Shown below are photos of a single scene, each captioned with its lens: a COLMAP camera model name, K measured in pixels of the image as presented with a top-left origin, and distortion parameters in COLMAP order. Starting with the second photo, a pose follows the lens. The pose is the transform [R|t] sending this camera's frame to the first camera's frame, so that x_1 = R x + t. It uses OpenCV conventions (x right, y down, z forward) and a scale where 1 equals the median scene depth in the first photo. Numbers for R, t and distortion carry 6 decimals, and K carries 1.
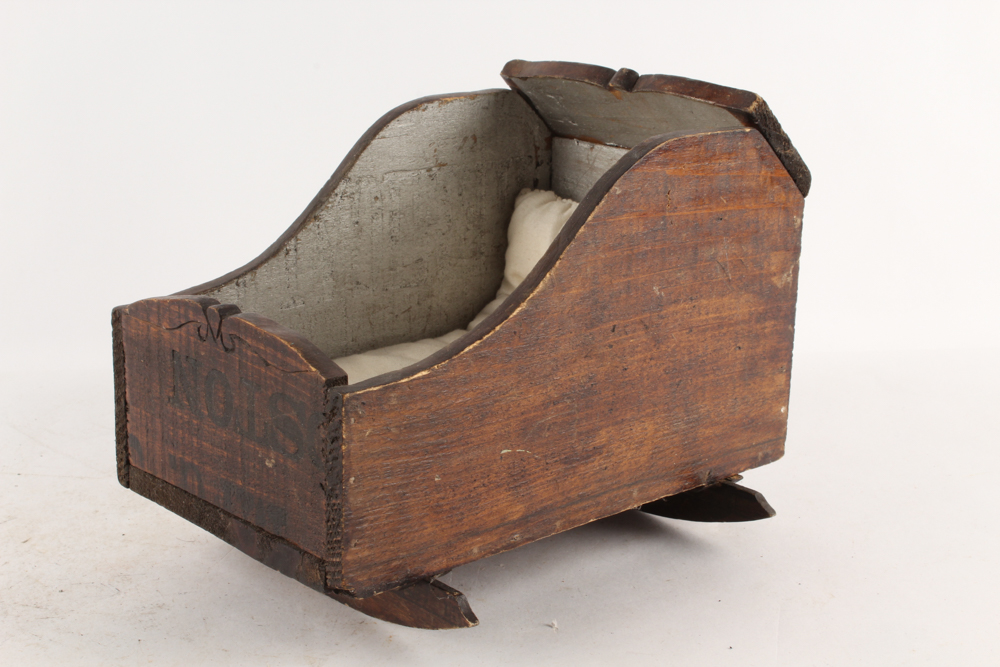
lens RADIAL K [[1671.4, 0, 489.7], [0, 1671.4, 332.4], [0, 0, 1]] dist [-0.050466, -0.082671]
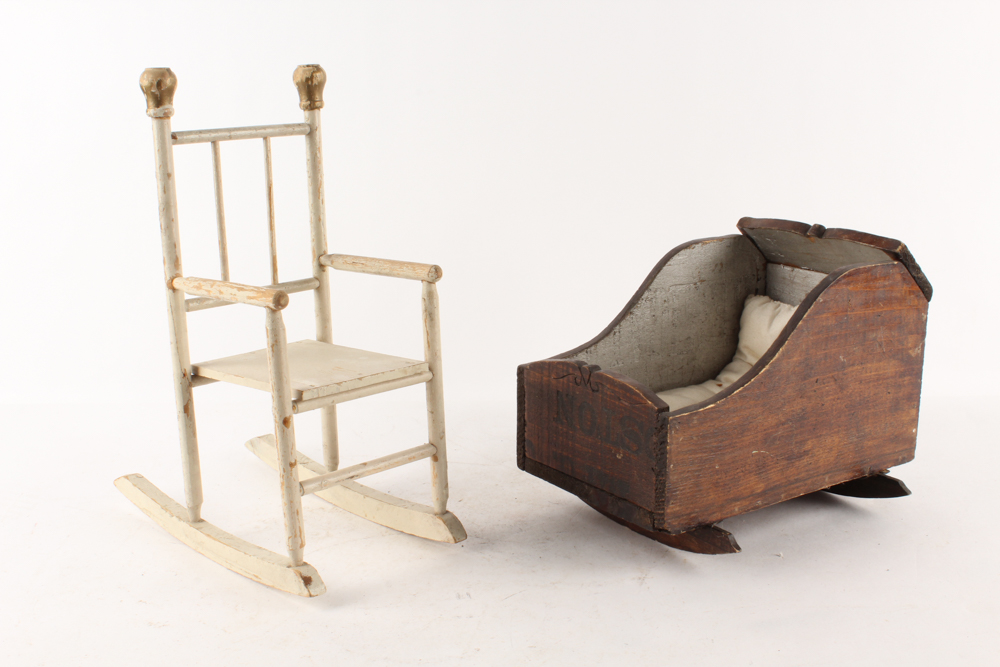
lens RADIAL K [[1180.0, 0, 500.0], [0, 1180.0, 333.5], [0, 0, 1]] dist [-0.076105, -0.008408]
pose [[0.991199, 0.006020, -0.132243, -0.086342], [-0.010964, 0.999267, -0.036688, -0.002904], [0.131925, 0.037815, 0.990538, -0.220450]]
